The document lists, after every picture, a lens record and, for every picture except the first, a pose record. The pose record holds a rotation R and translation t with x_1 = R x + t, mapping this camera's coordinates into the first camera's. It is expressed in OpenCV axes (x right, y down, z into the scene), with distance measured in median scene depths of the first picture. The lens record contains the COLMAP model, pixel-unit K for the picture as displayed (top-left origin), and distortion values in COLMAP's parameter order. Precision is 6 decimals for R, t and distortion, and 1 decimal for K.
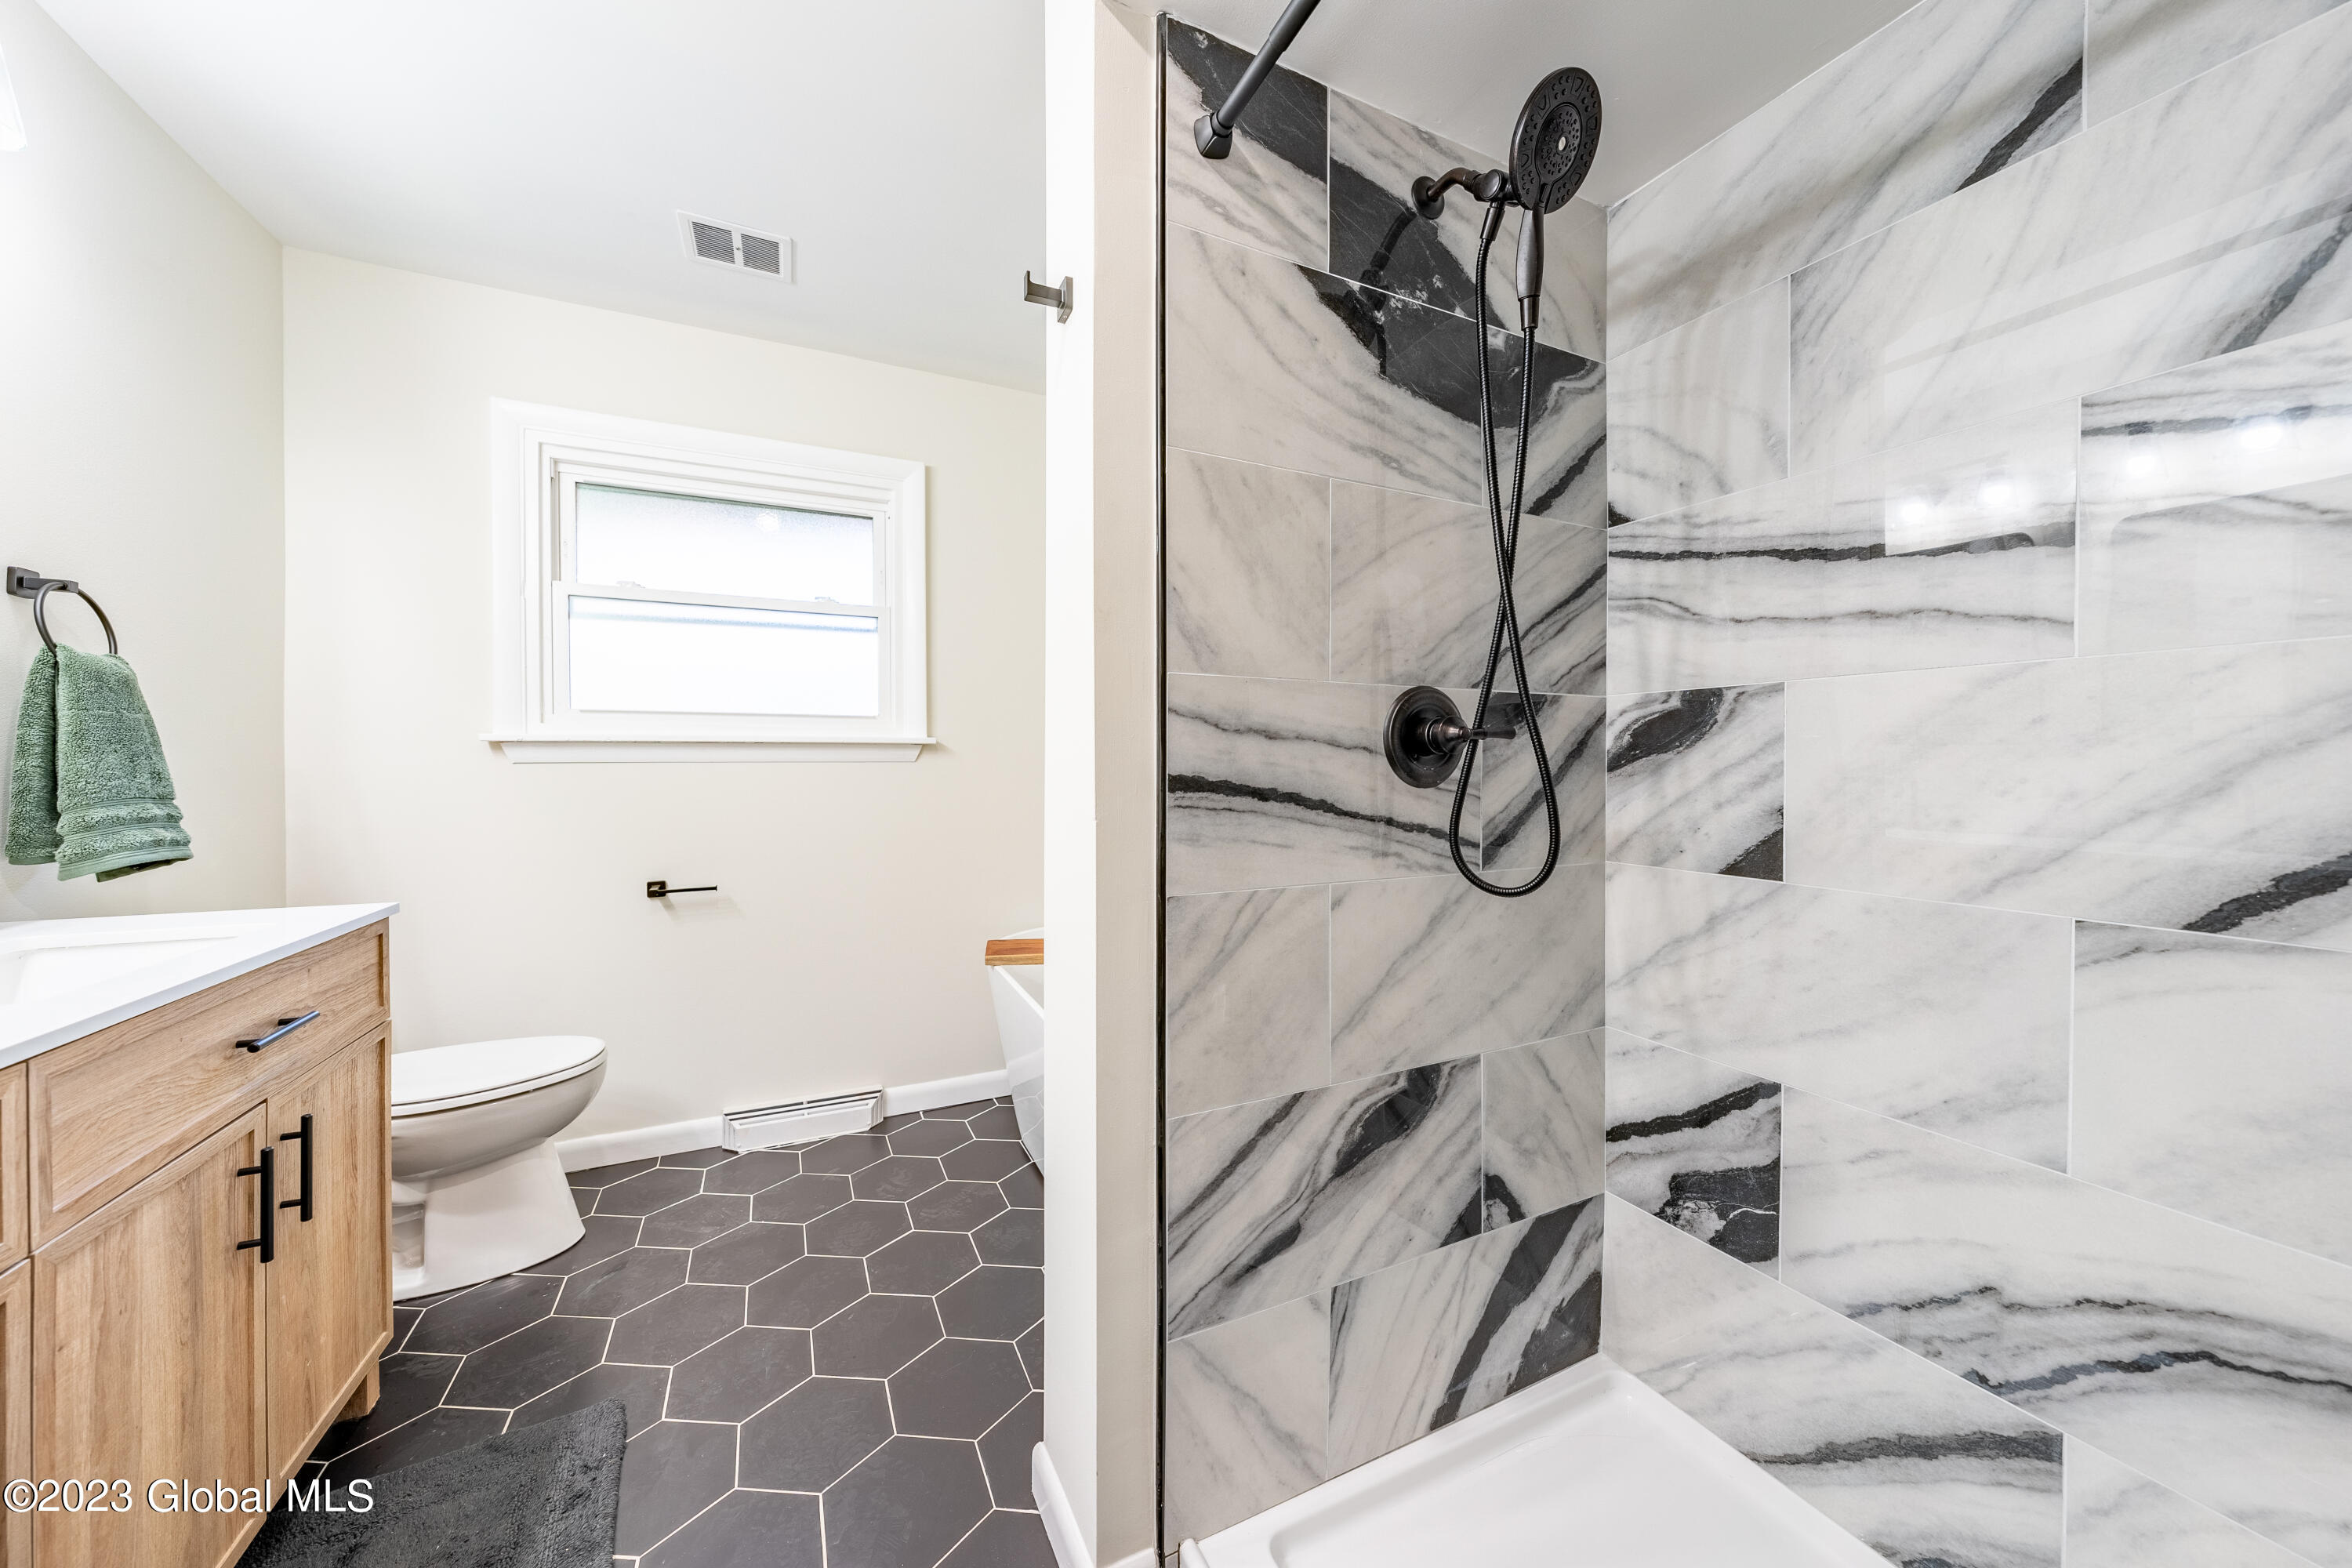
lens RADIAL K [[810.8, 0, 1197.0], [0, 810.8, 773.7], [0, 0, 1]] dist [-0.002393, 0.000359]
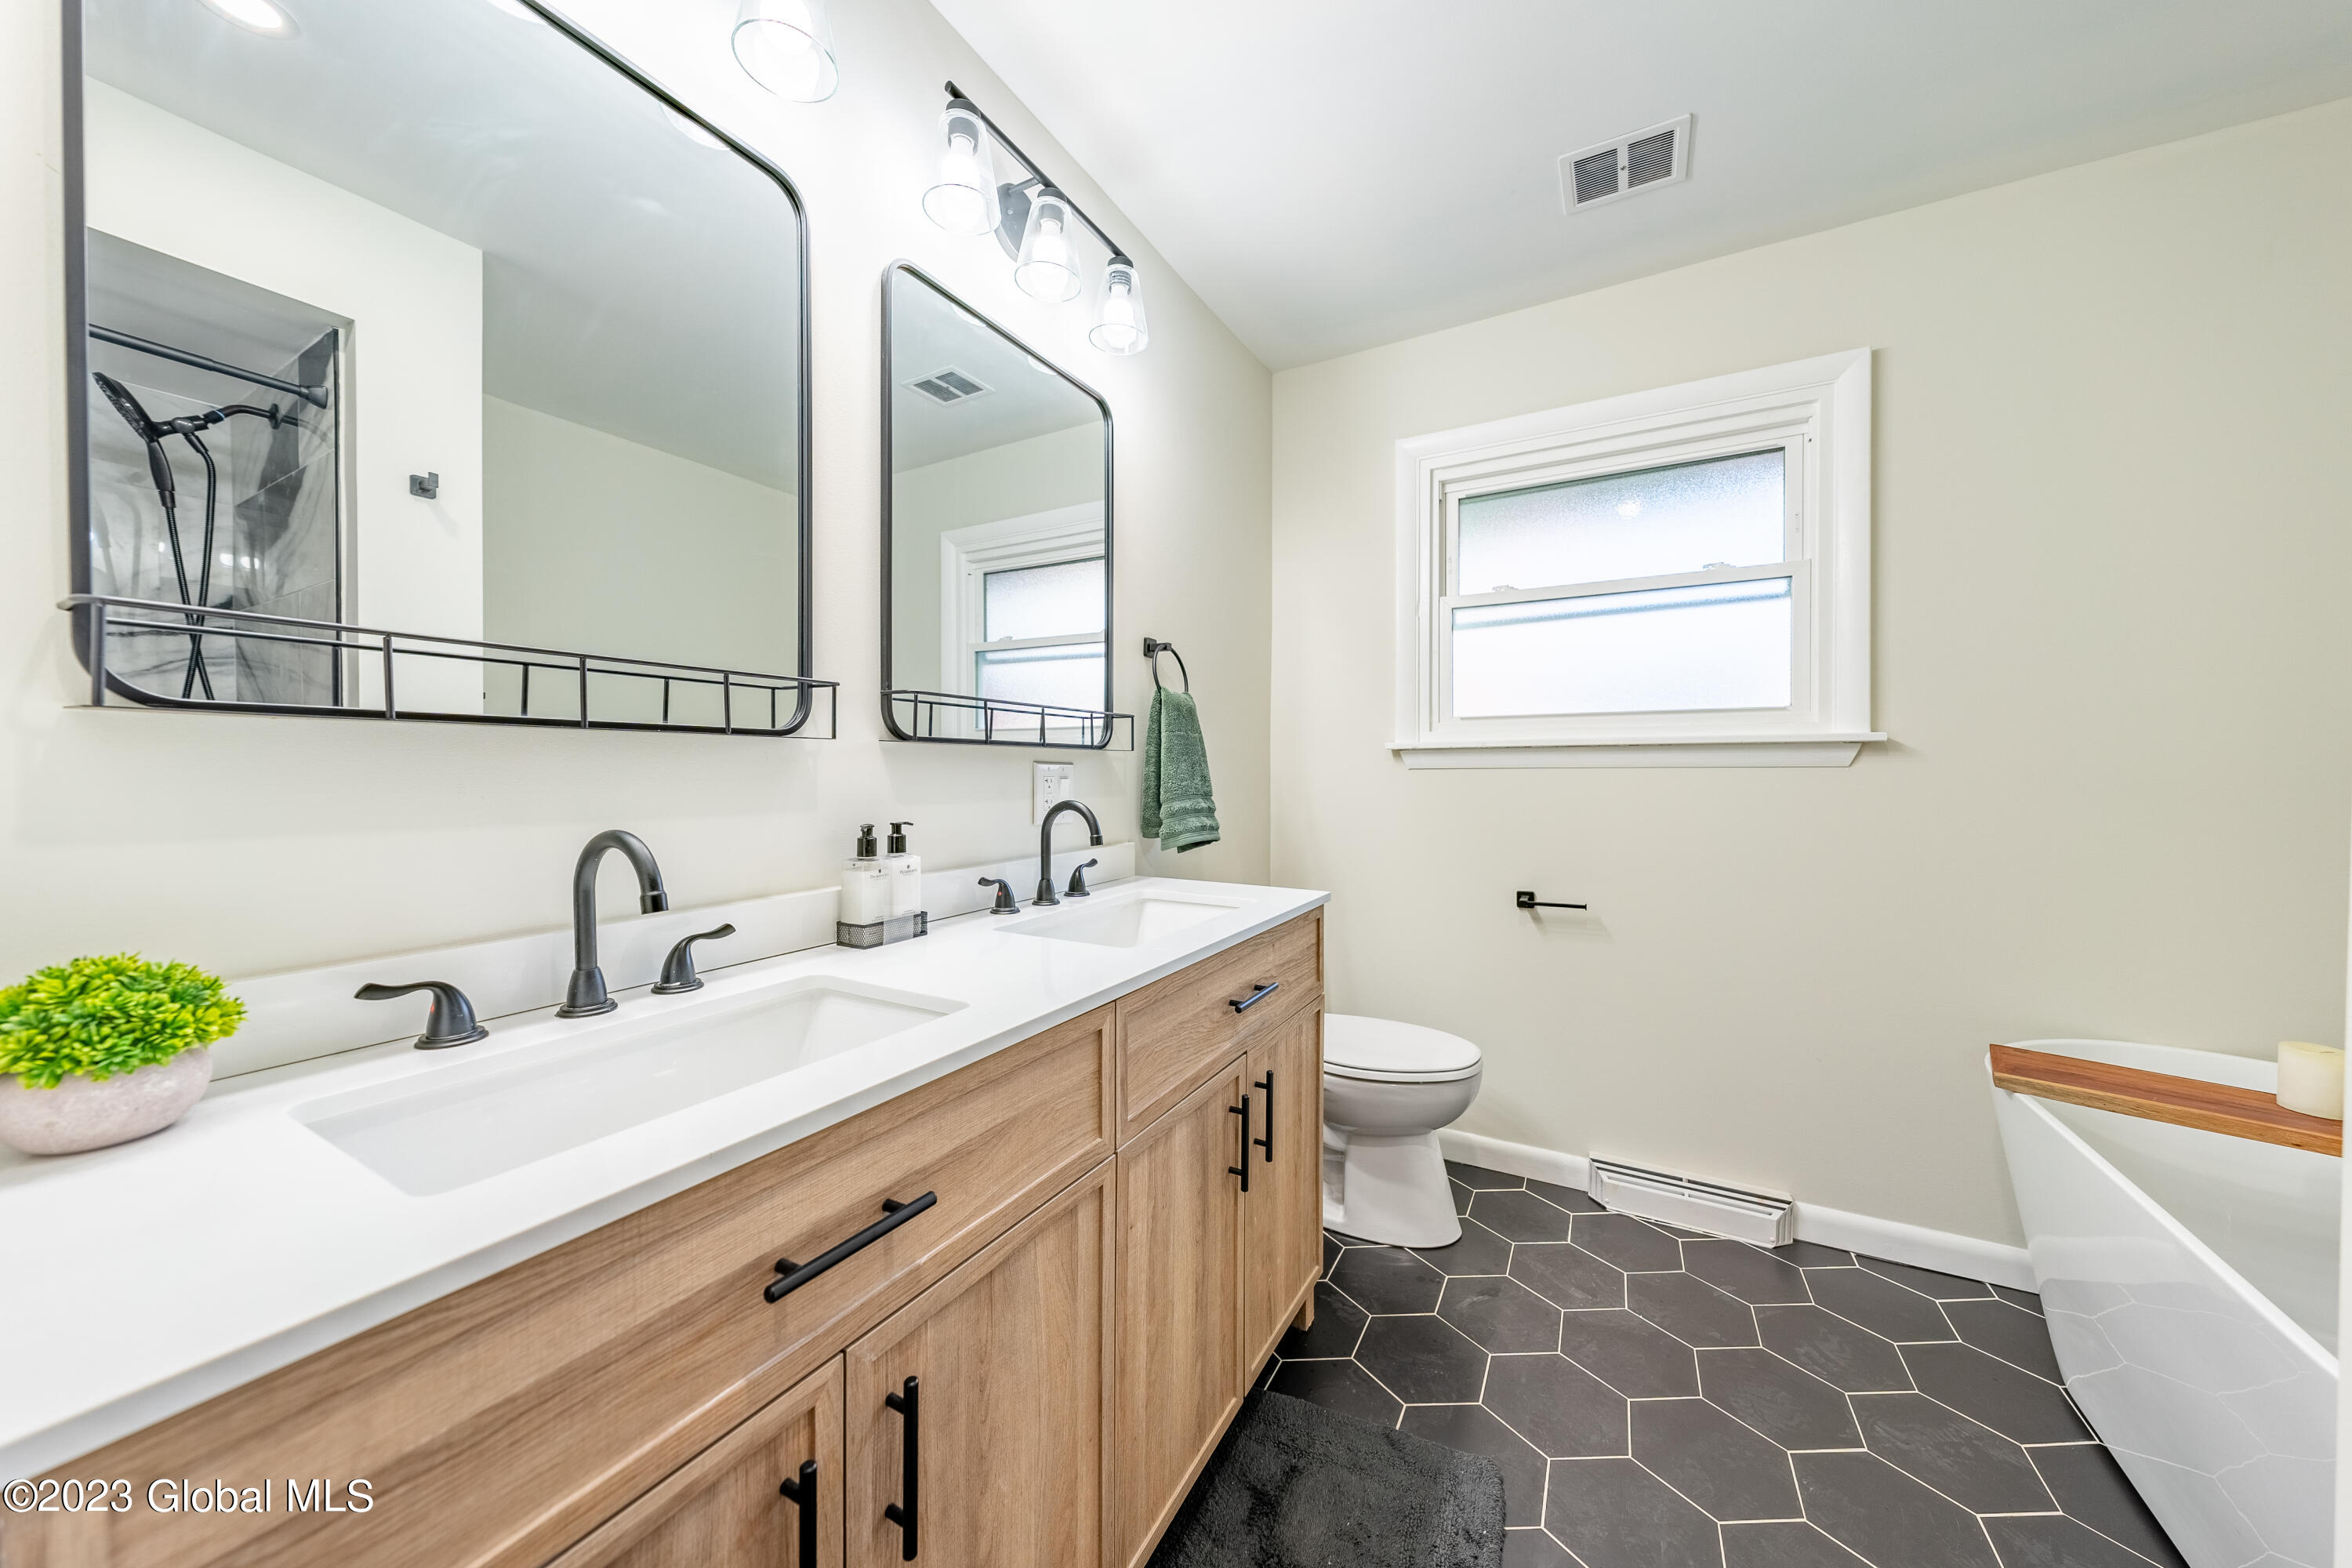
lens RADIAL K [[810.8, 0, 1197.0], [0, 810.8, 773.7], [0, 0, 1]] dist [-0.002393, 0.000359]
pose [[0.580897, 0.003958, -0.813968, -0.177626], [-0.009580, 0.999952, -0.001974, -0.002701], [0.813921, 0.008944, 0.580907, 0.193787]]
